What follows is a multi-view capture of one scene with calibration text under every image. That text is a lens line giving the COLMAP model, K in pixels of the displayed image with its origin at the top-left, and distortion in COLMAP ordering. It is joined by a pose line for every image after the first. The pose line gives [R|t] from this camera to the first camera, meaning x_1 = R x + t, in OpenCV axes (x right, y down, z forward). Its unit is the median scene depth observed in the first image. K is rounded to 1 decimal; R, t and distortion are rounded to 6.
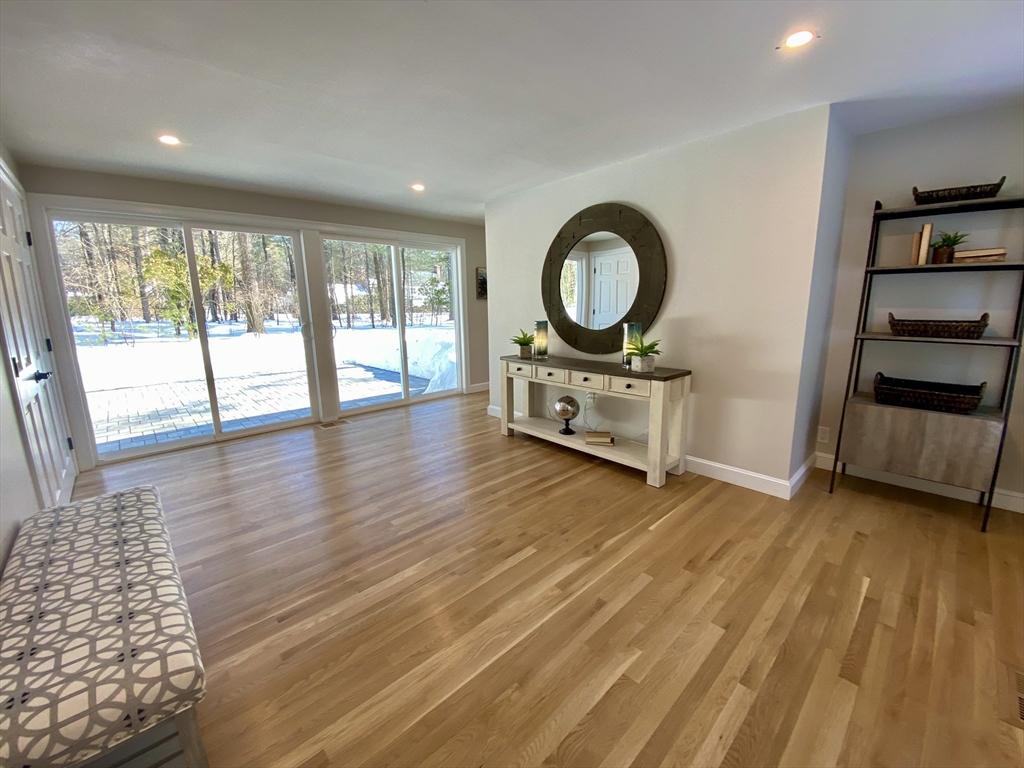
lens RADIAL K [[423.4, 0, 523.8], [0, 423.4, 380.7], [0, 0, 1]] dist [-0.000831, -0.000621]
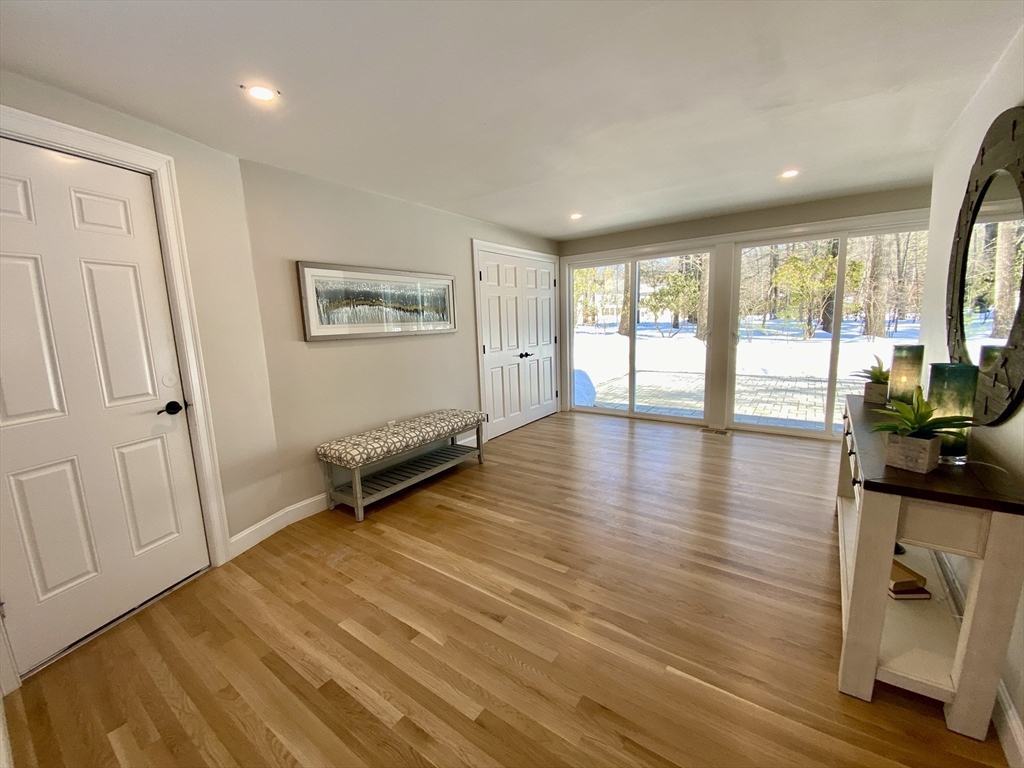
lens RADIAL K [[423.4, 0, 523.8], [0, 423.4, 380.7], [0, 0, 1]] dist [-0.000831, -0.000621]
pose [[0.184507, 0.164707, -0.968932, 0.939506], [-0.159723, 0.977777, 0.135796, -0.181031], [0.969766, 0.129705, 0.206714, 0.632612]]
